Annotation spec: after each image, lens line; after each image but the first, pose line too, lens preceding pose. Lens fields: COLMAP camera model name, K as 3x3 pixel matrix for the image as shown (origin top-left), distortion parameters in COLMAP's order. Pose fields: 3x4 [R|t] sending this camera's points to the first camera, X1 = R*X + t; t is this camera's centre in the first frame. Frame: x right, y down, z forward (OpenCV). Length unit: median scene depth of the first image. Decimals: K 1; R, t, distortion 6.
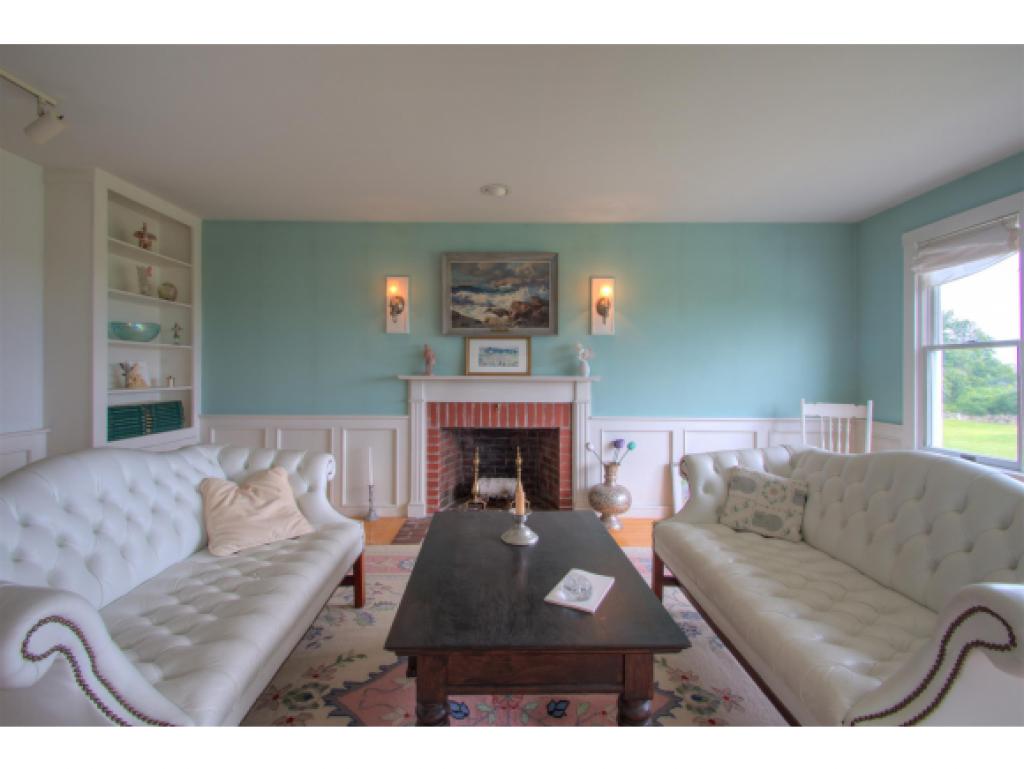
lens RADIAL K [[474.8, 0, 509.5], [0, 474.8, 376.9], [0, 0, 1]] dist [0.017909, -0.004965]
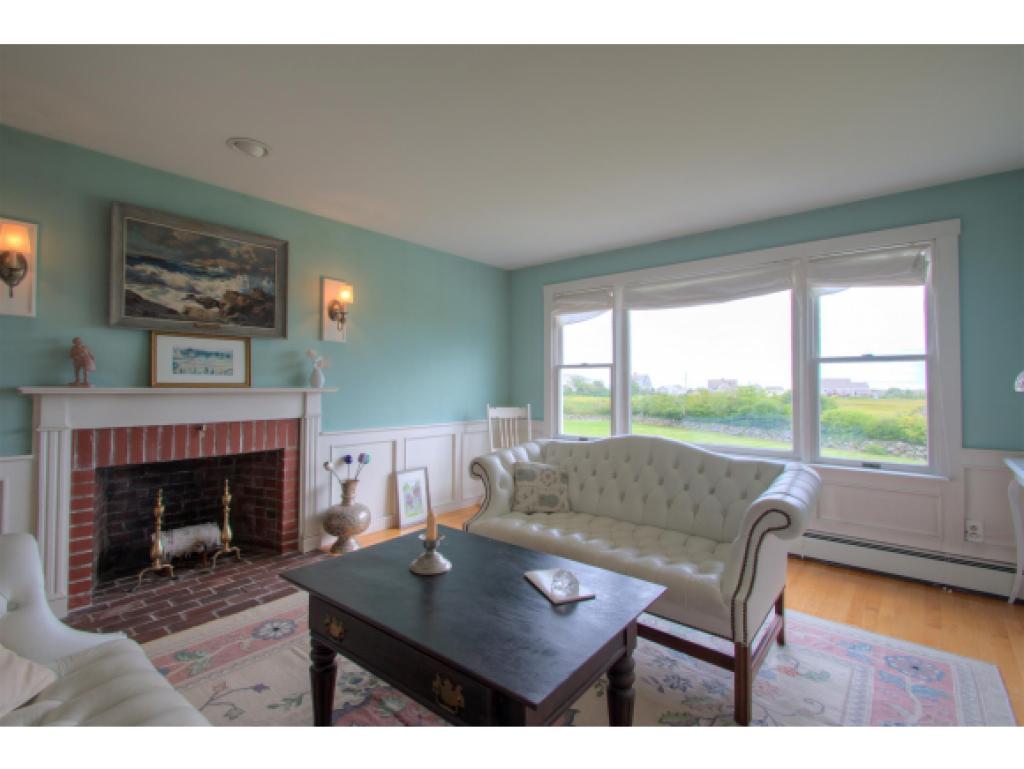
lens RADIAL K [[474.8, 0, 516.5], [0, 474.8, 376.1], [0, 0, 1]] dist [0.017909, -0.004965]
pose [[0.642790, 0.012428, 0.765942, -0.283207], [0.004628, 0.999787, -0.020105, -0.002303], [-0.766029, 0.016468, 0.642595, 0.144784]]
